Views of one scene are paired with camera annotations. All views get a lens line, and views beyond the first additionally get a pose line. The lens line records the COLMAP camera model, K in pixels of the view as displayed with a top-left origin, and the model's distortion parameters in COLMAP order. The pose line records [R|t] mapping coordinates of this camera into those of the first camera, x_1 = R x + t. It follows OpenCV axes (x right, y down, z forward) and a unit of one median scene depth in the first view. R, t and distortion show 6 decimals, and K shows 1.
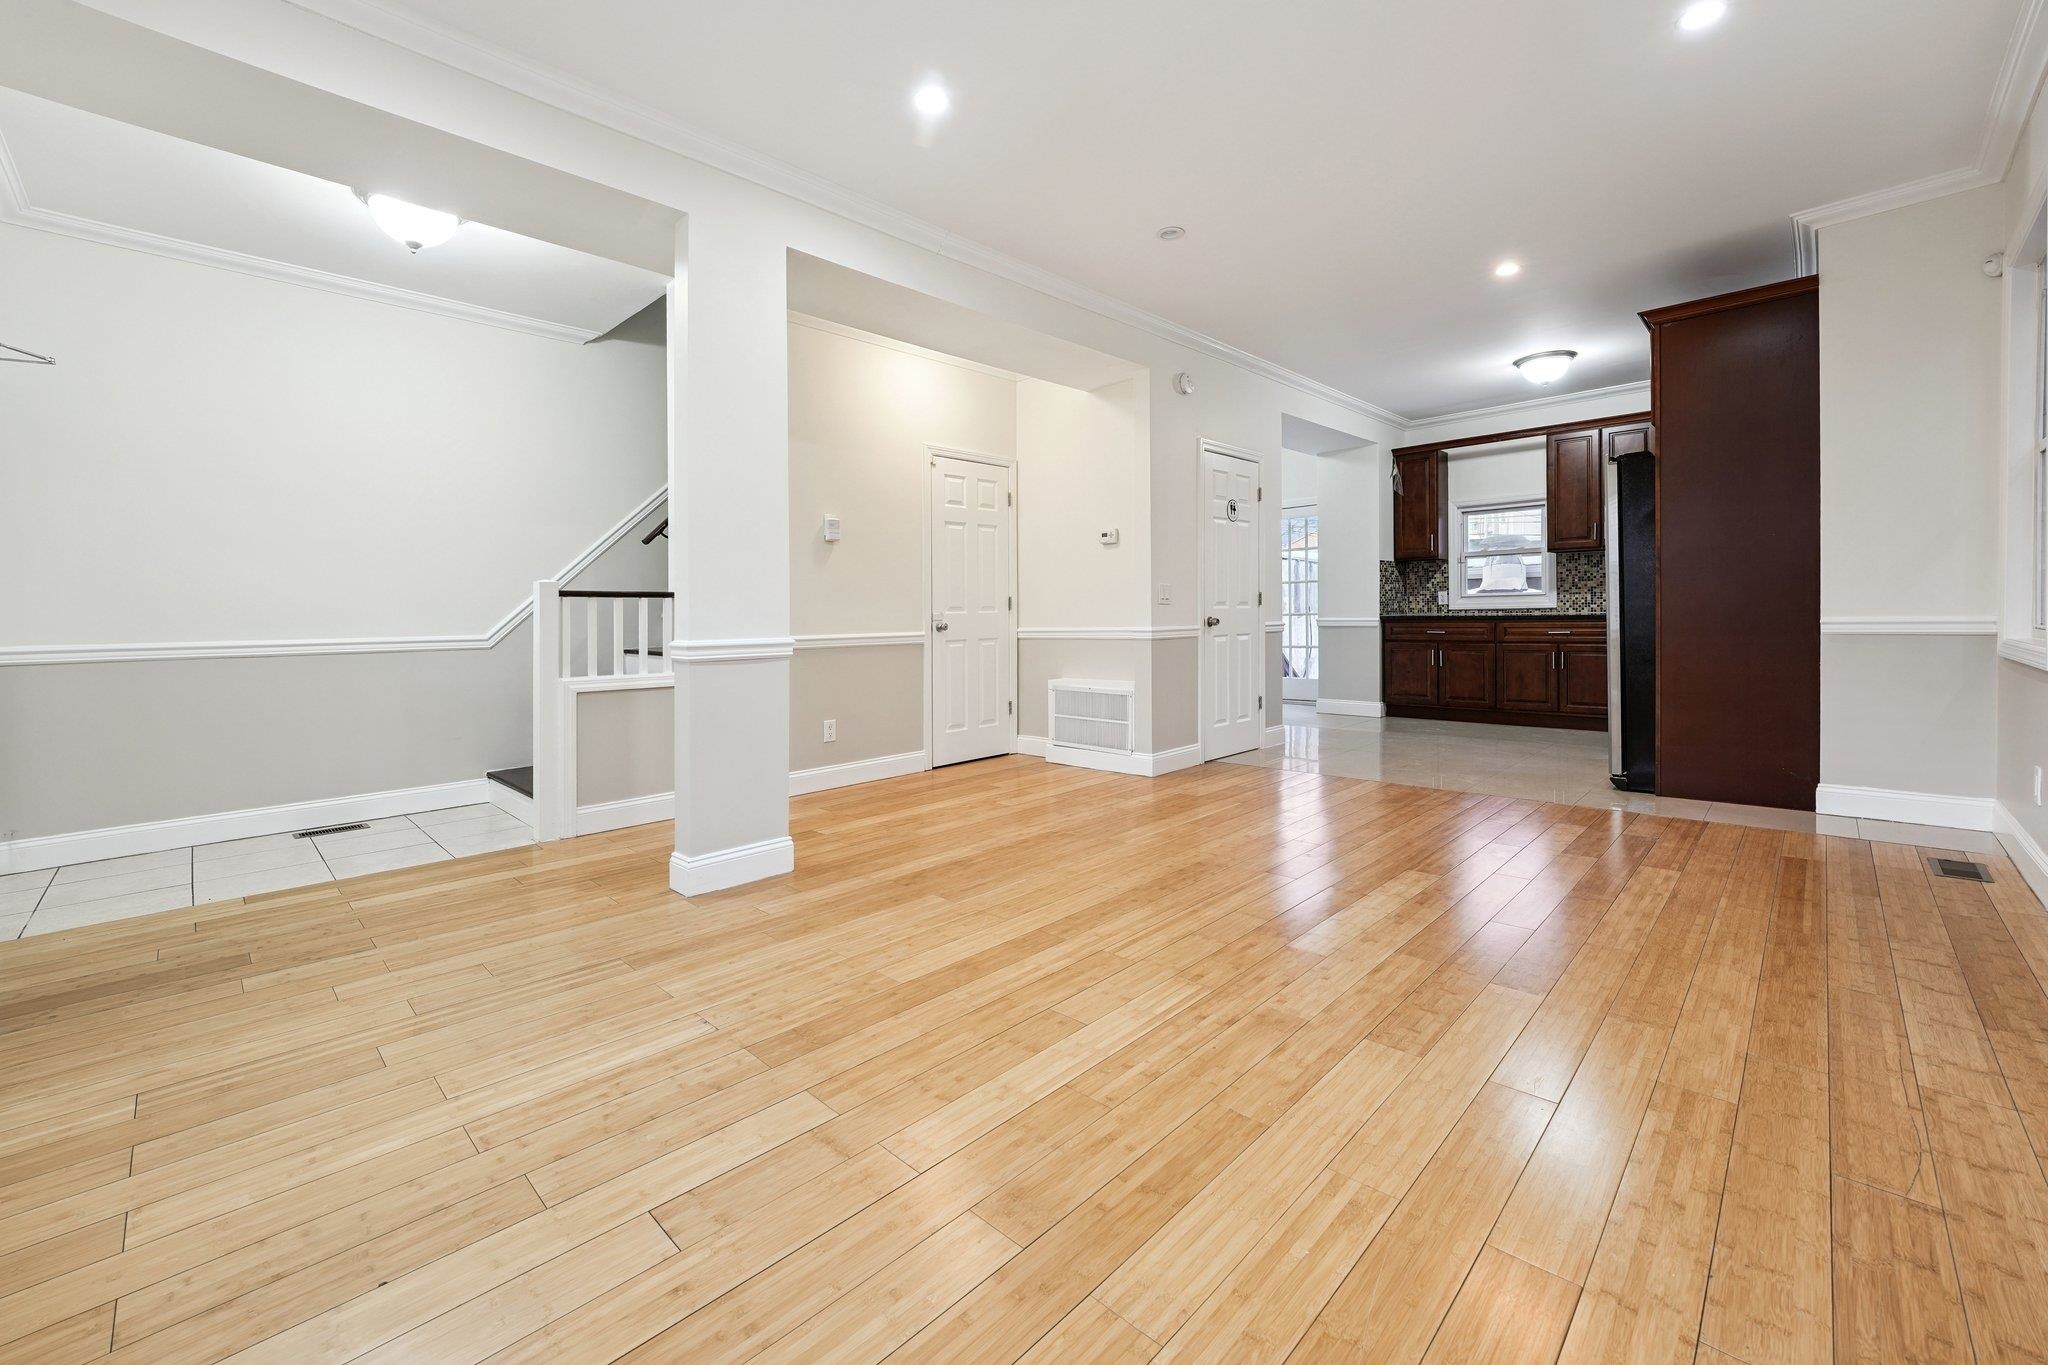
lens RADIAL K [[824.8, 0, 1031.0], [0, 824.8, 594.5], [0, 0, 1]] dist [-0.017322, 0.004409]
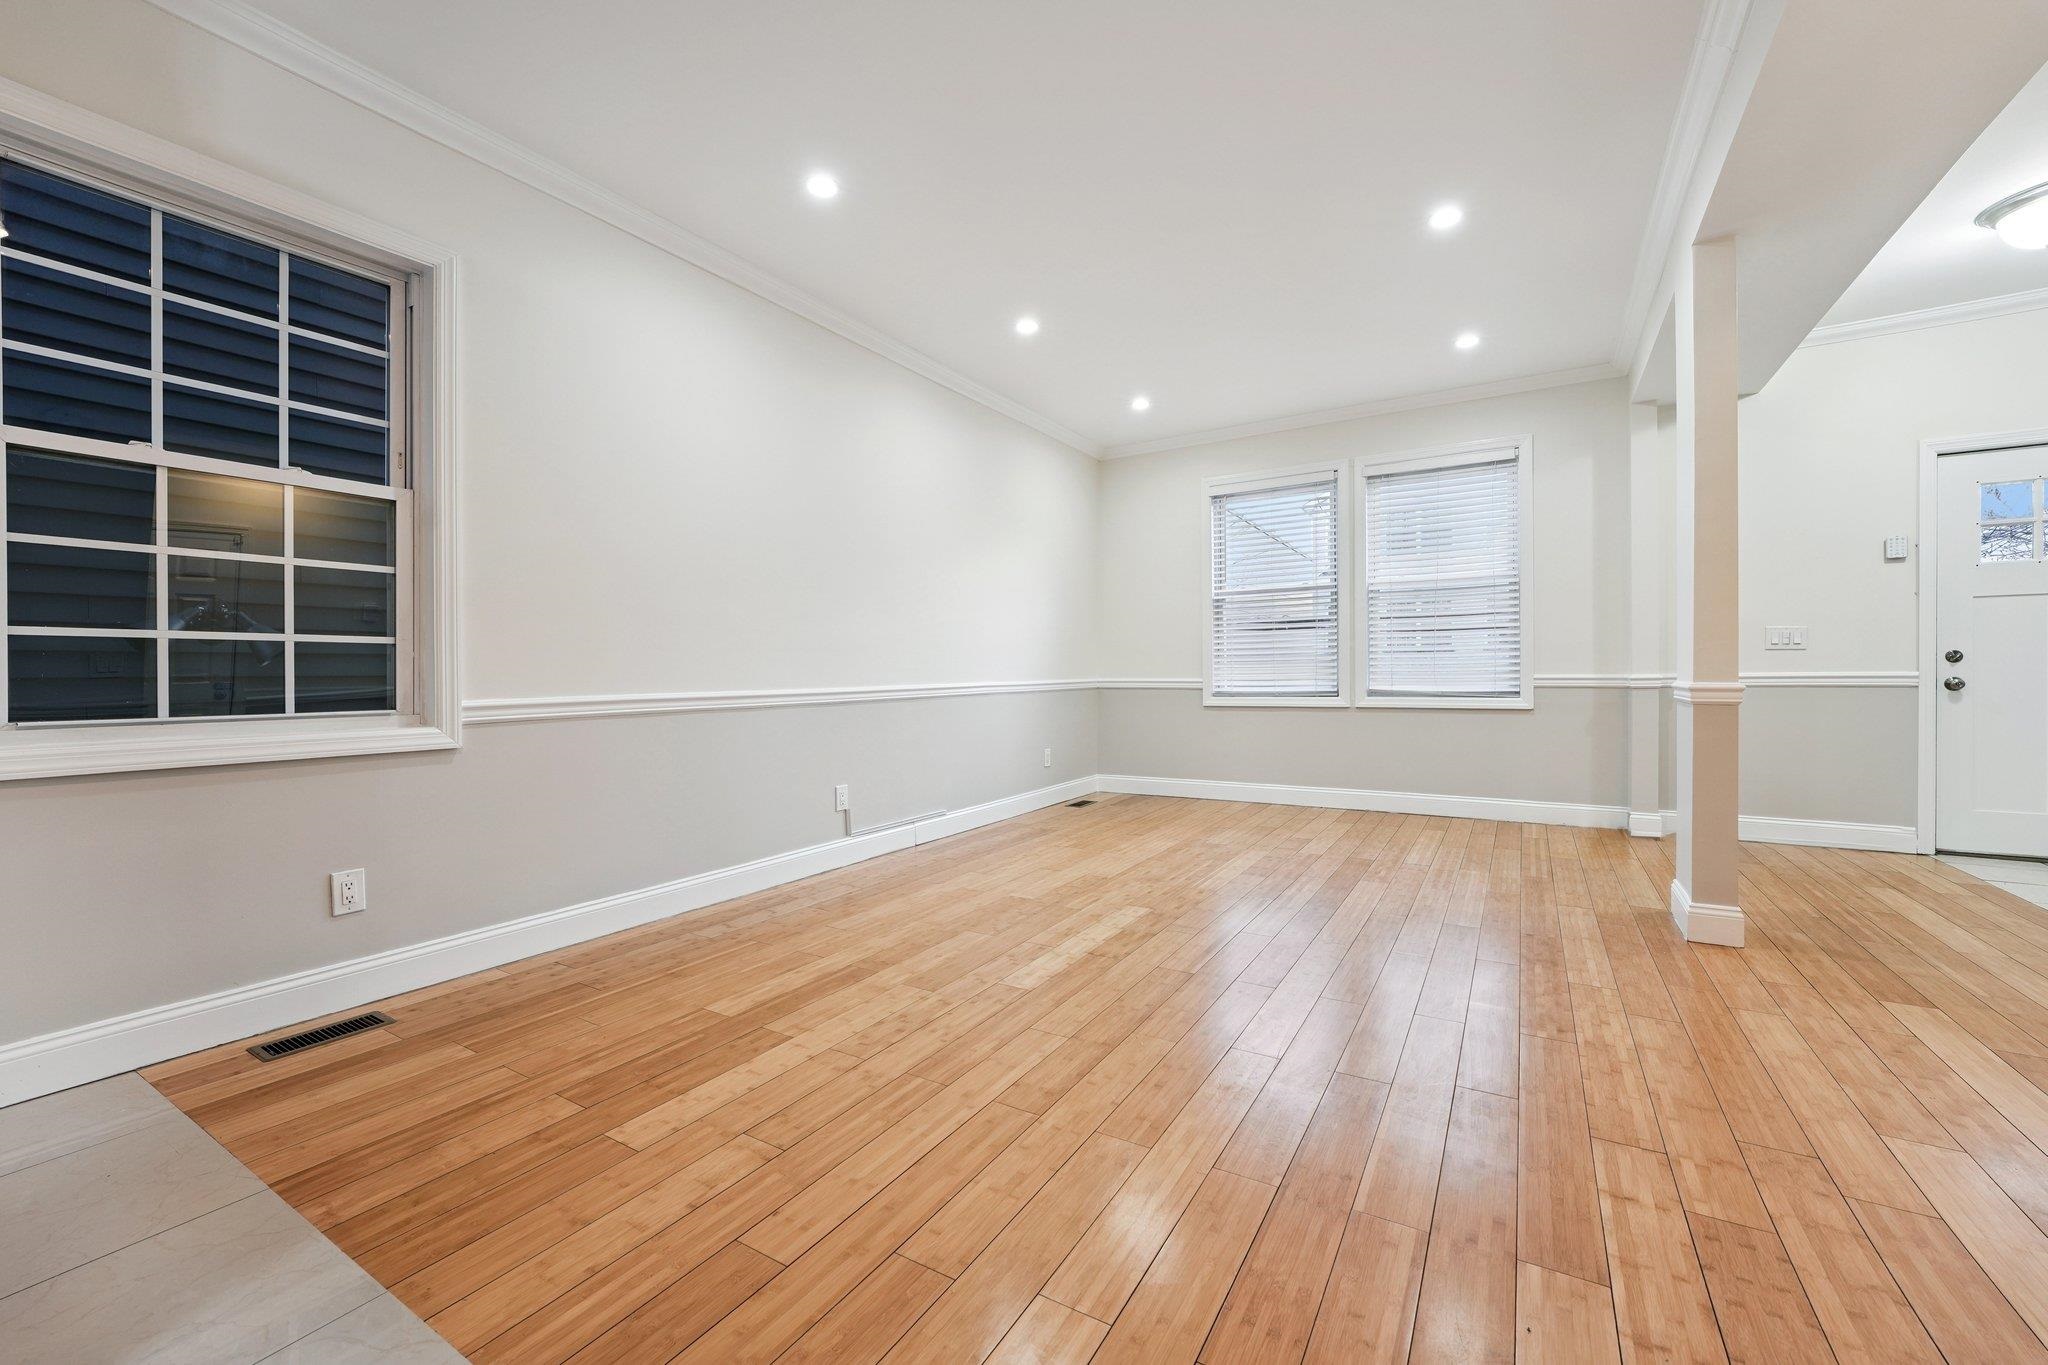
lens RADIAL K [[825.9, 0, 1018.5], [0, 825.9, 678.3], [0, 0, 1]] dist [-0.011383, 0.000184]
pose [[-0.974881, 0.030039, -0.220692, 0.739128], [0.035309, 0.999177, -0.019972, 0.047350], [0.219910, -0.027263, -0.975139, 2.069260]]
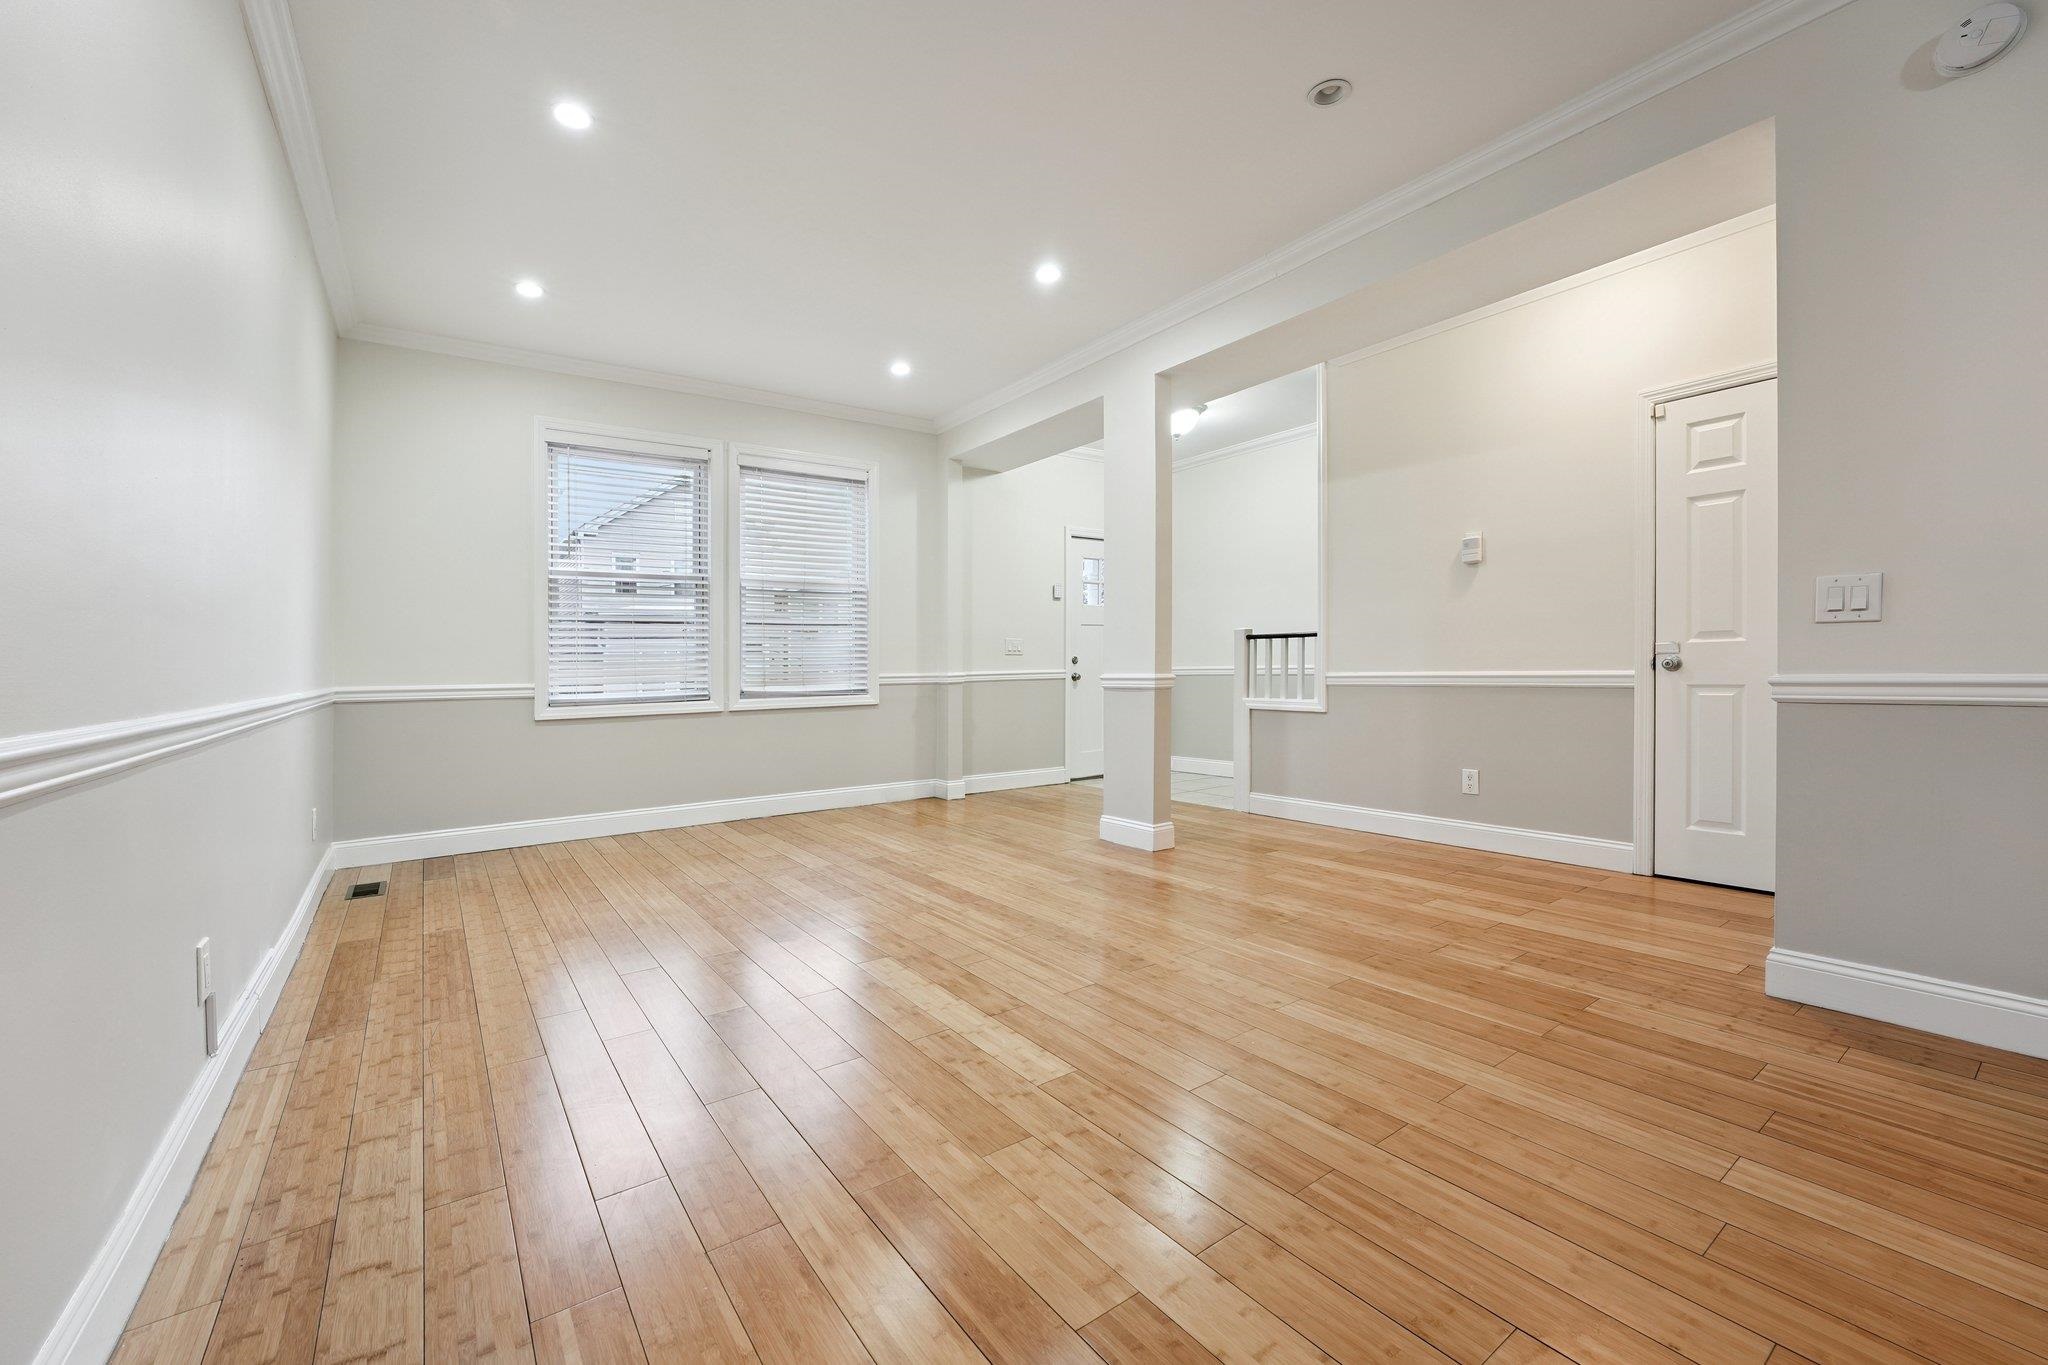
lens RADIAL K [[830.8, 0, 1029.8], [0, 830.8, 671.9], [0, 0, 1]] dist [-0.010995, 0.000081]
pose [[-0.166249, 0.028944, -0.985659, 1.253184], [0.051213, 0.998474, 0.020682, 0.012623], [0.984753, -0.047040, -0.167478, 1.245976]]
